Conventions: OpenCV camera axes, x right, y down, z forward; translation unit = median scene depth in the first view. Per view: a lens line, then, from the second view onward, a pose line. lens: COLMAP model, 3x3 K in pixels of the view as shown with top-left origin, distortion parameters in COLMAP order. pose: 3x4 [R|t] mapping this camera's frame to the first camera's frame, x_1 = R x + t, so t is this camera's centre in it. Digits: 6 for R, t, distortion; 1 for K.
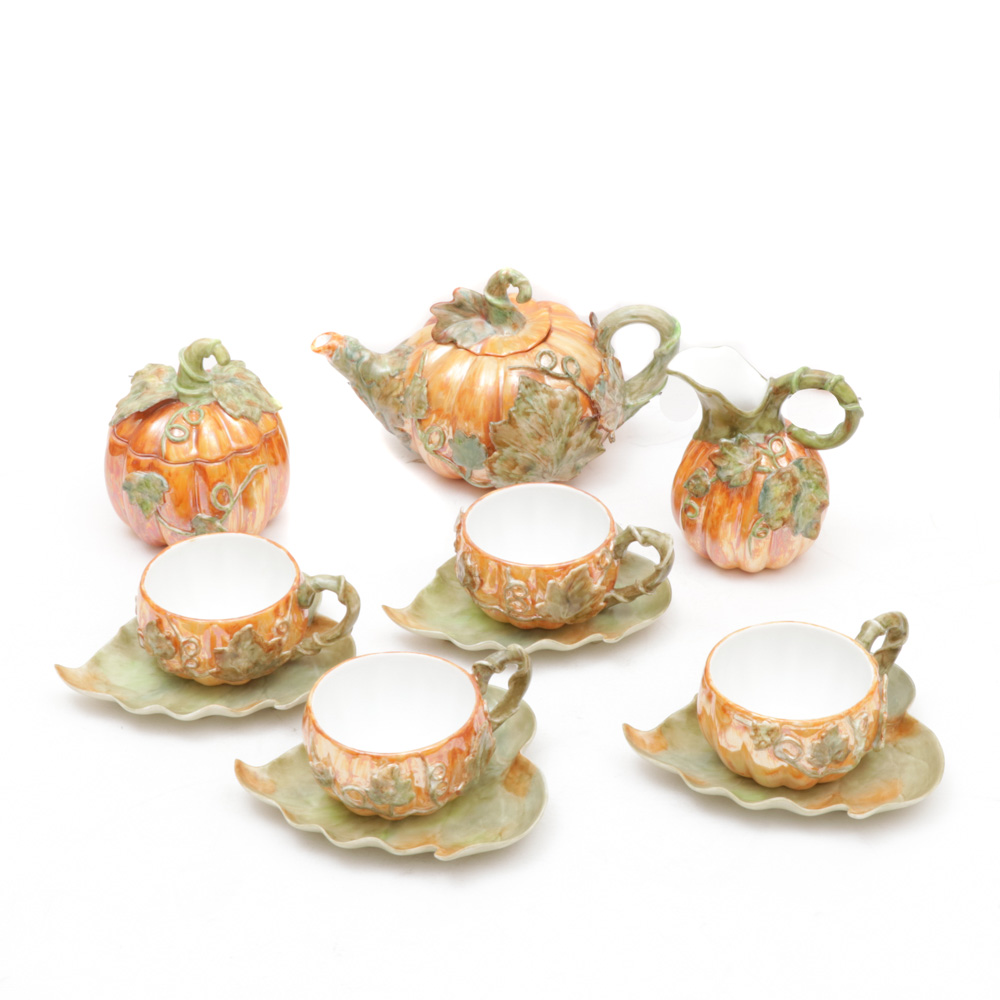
lens RADIAL K [[1916.4, 0, 500.0], [0, 1916.4, 500.0], [0, 0, 1]] dist [-0.040491, -0.051095]
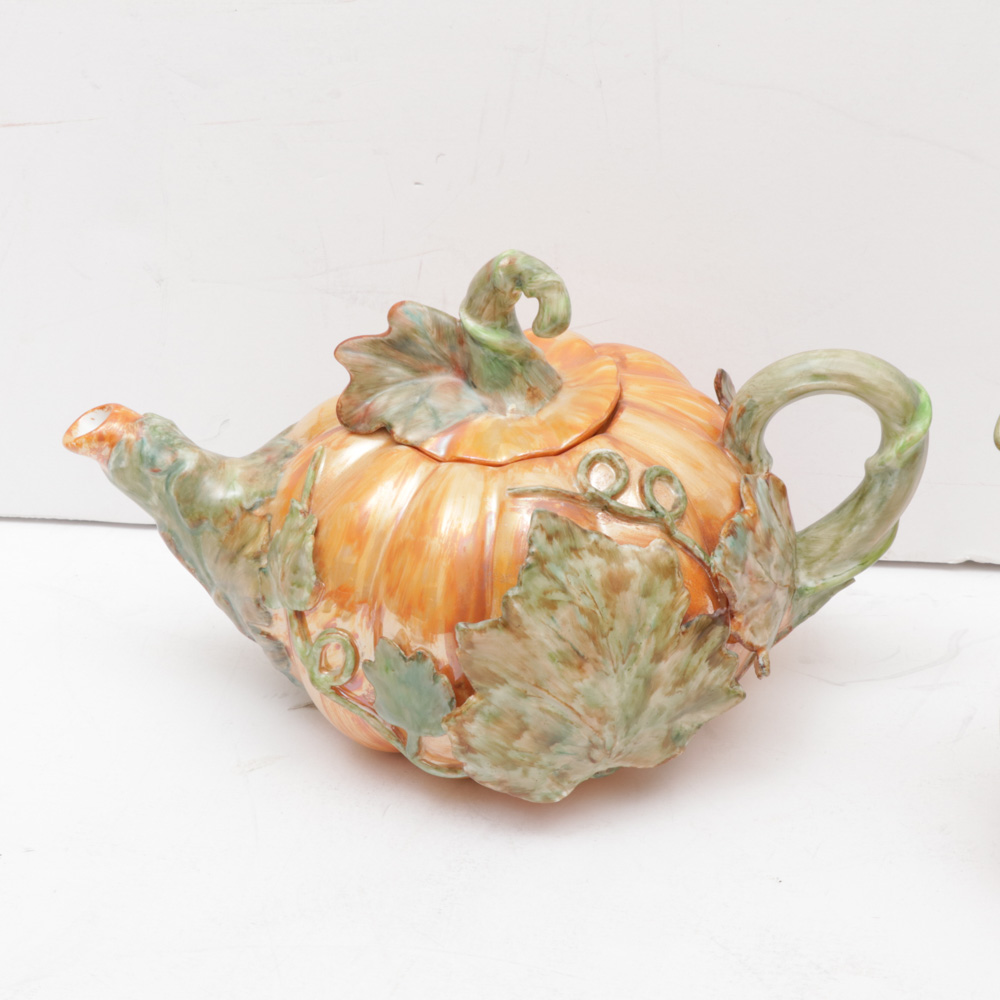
lens RADIAL K [[2322.7, 0, 500.0], [0, 2322.7, 500.0], [0, 0, 1]] dist [0.024310, 0.037795]
pose [[0.997118, 0.018615, -0.073545, 0.039002], [-0.024801, 0.996147, -0.084118, -0.025000], [0.071696, 0.085700, 0.993738, 0.501913]]
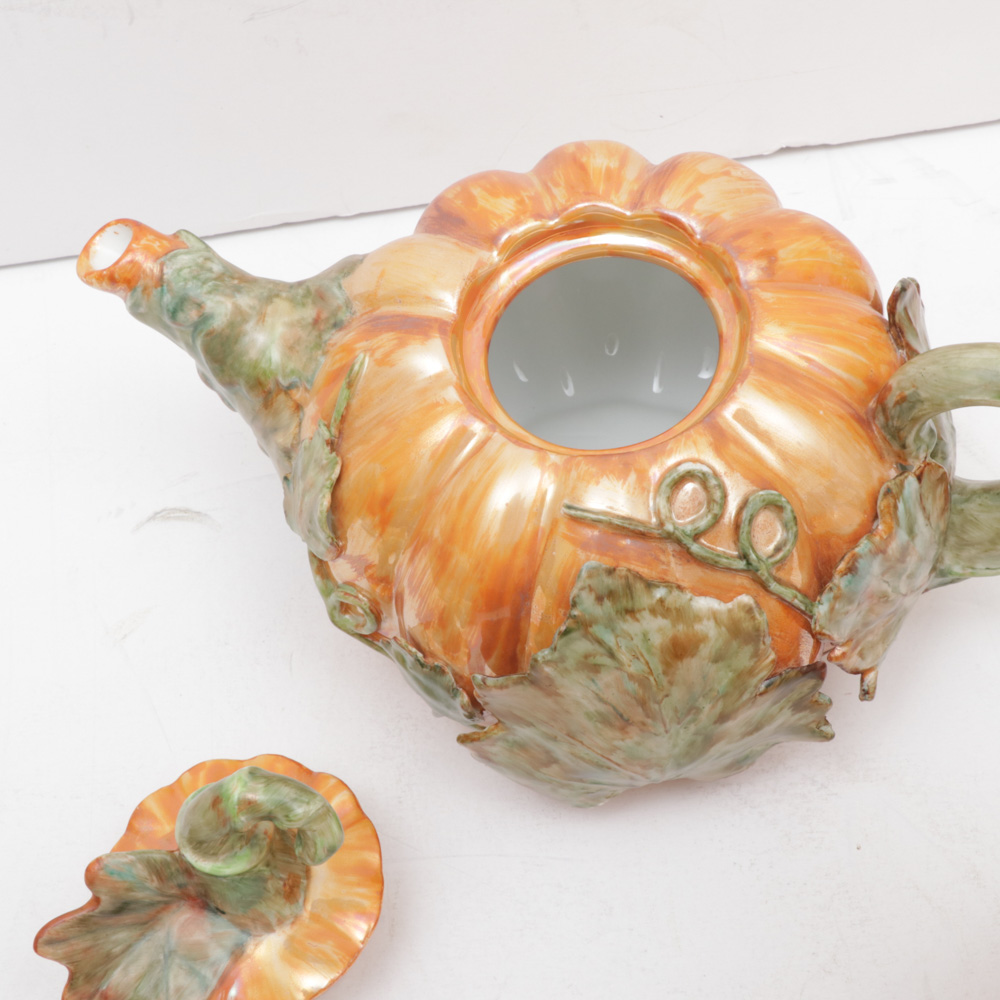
lens RADIAL K [[1843.6, 0, 500.0], [0, 1843.6, 500.0], [0, 0, 1]] dist [-0.048970, -0.082004]
pose [[0.958562, 0.215222, -0.186650, 0.051015], [-0.121880, 0.902010, 0.414155, -0.196586], [0.257496, -0.374244, 0.890863, 0.720495]]
